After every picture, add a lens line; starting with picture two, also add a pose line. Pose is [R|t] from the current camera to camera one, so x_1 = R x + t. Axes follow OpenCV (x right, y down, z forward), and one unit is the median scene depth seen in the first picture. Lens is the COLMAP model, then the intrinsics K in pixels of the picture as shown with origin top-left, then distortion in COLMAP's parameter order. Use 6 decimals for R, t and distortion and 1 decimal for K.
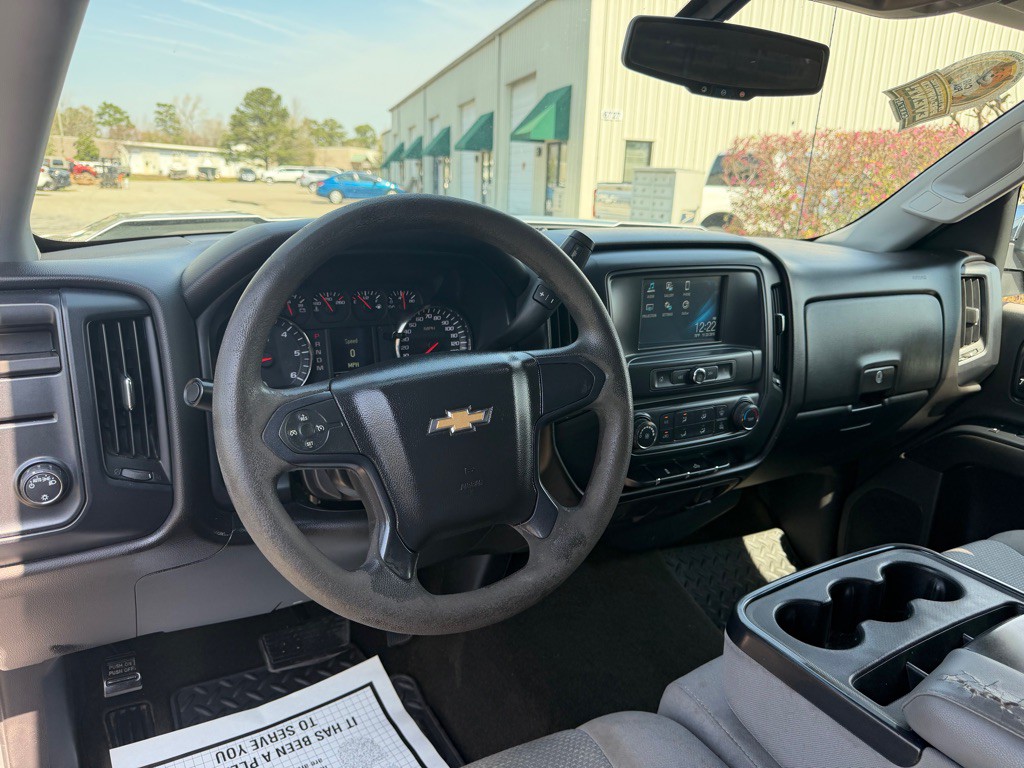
lens RADIAL K [[723.5, 0, 512.0], [0, 723.5, 395.2], [0, 0, 1]] dist [0.023498, -0.028253]
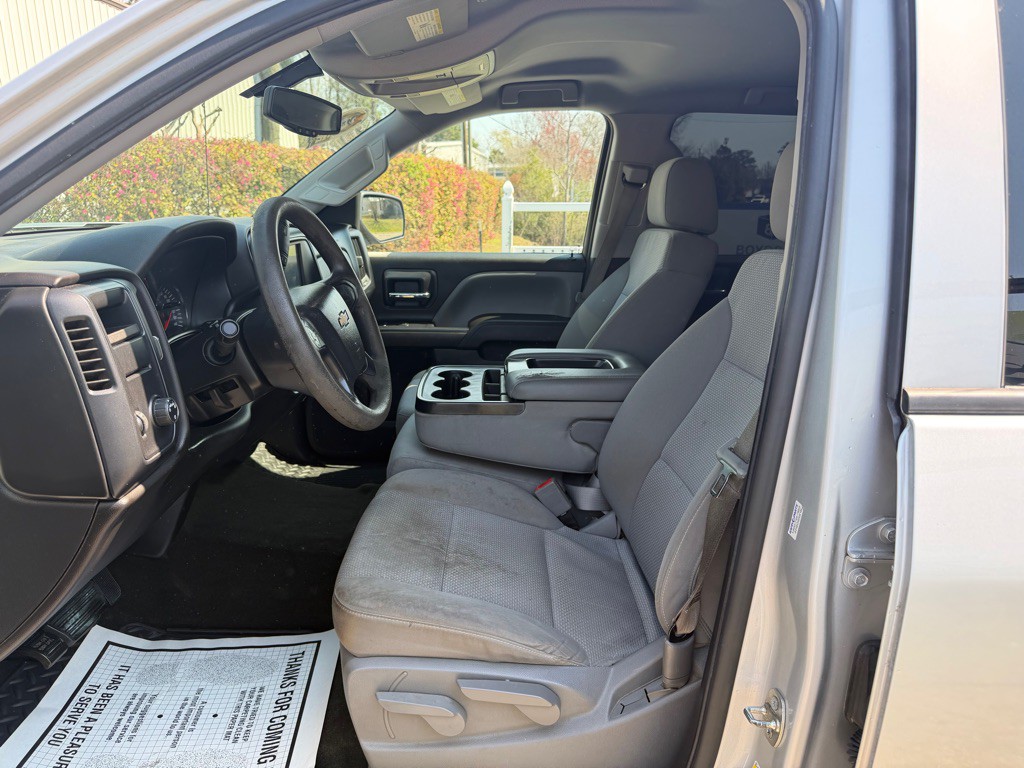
lens RADIAL K [[723.5, 0, 507.4], [0, 723.5, 385.7], [0, 0, 1]] dist [0.023498, -0.028253]
pose [[0.502988, -0.249171, 0.827597, -0.641293], [0.246406, 0.959144, 0.139019, 0.016714], [-0.828424, 0.134000, 0.543836, -0.139928]]
